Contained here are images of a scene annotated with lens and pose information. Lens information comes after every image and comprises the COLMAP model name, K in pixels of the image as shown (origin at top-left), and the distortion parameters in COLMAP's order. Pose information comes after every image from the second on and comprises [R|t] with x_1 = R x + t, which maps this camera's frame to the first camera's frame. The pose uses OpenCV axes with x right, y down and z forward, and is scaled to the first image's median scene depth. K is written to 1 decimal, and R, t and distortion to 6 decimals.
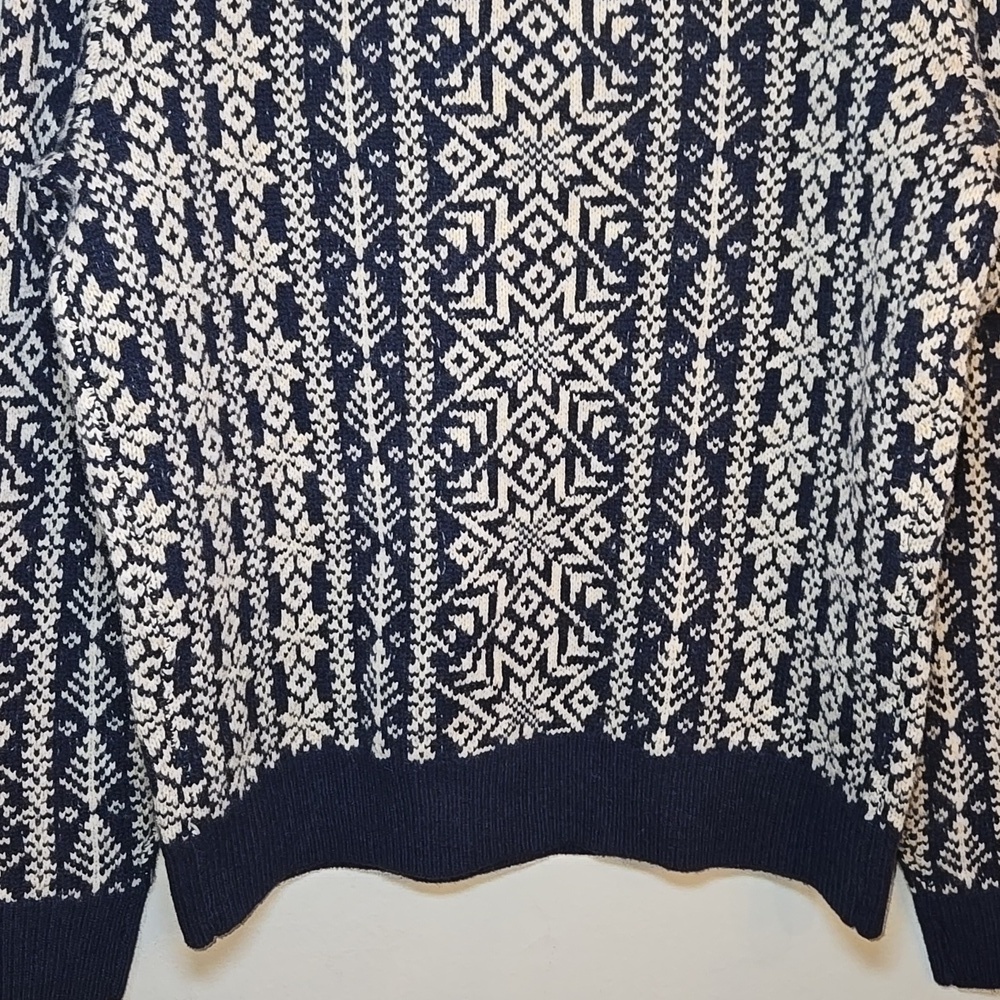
lens RADIAL K [[1467.4, 0, 510.9], [0, 1467.4, 495.8], [0, 0, 1]] dist [0.082220, -0.086050]
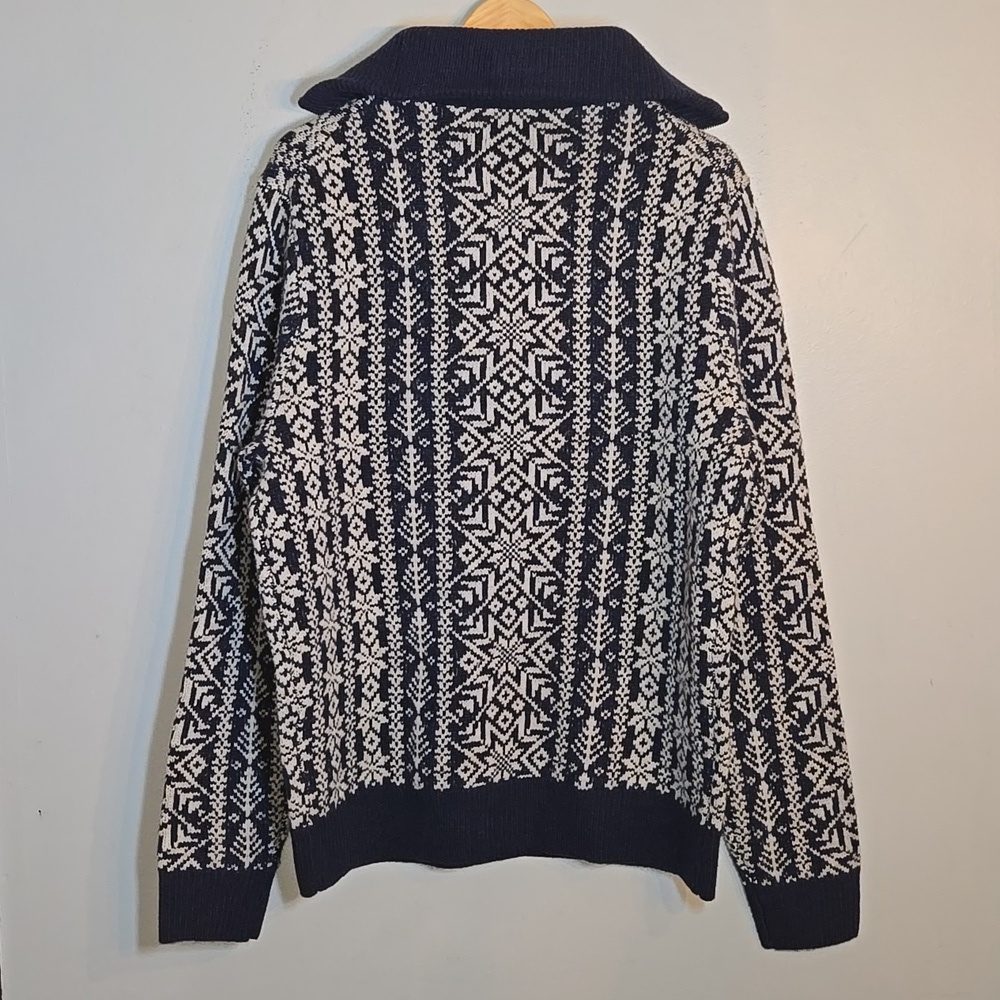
lens RADIAL K [[1468.6, 0, 509.4], [0, 1468.6, 499.0], [0, 0, 1]] dist [0.153558, -0.626185]
pose [[0.999400, 0.010399, -0.033035, 0.076408], [-0.014486, 0.991925, -0.125997, 0.068451], [0.031458, 0.126400, 0.991480, -0.793840]]
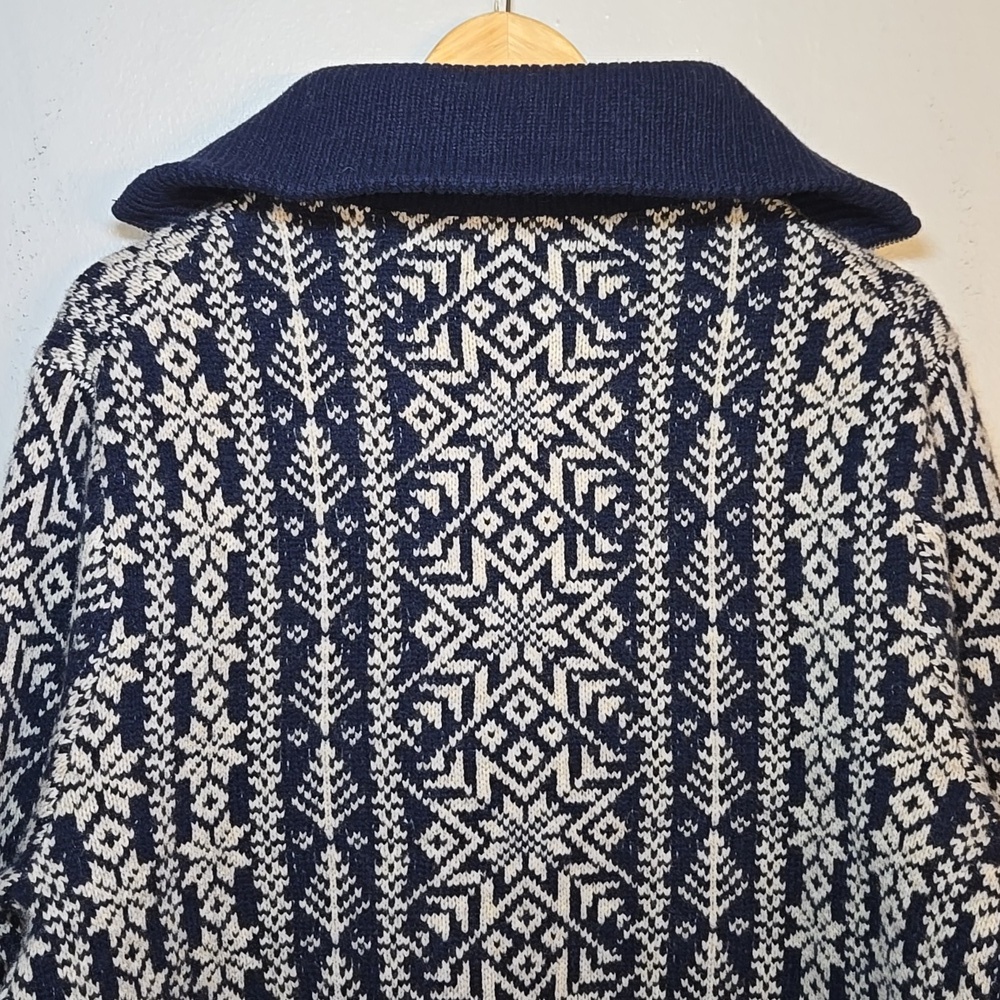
lens RADIAL K [[1467.4, 0, 510.9], [0, 1467.4, 495.8], [0, 0, 1]] dist [0.082220, -0.086050]
pose [[0.999936, -0.010712, -0.003619, 0.015401], [0.009626, 0.974429, -0.224487, -0.231282], [0.005932, 0.224438, 0.974470, 0.023619]]
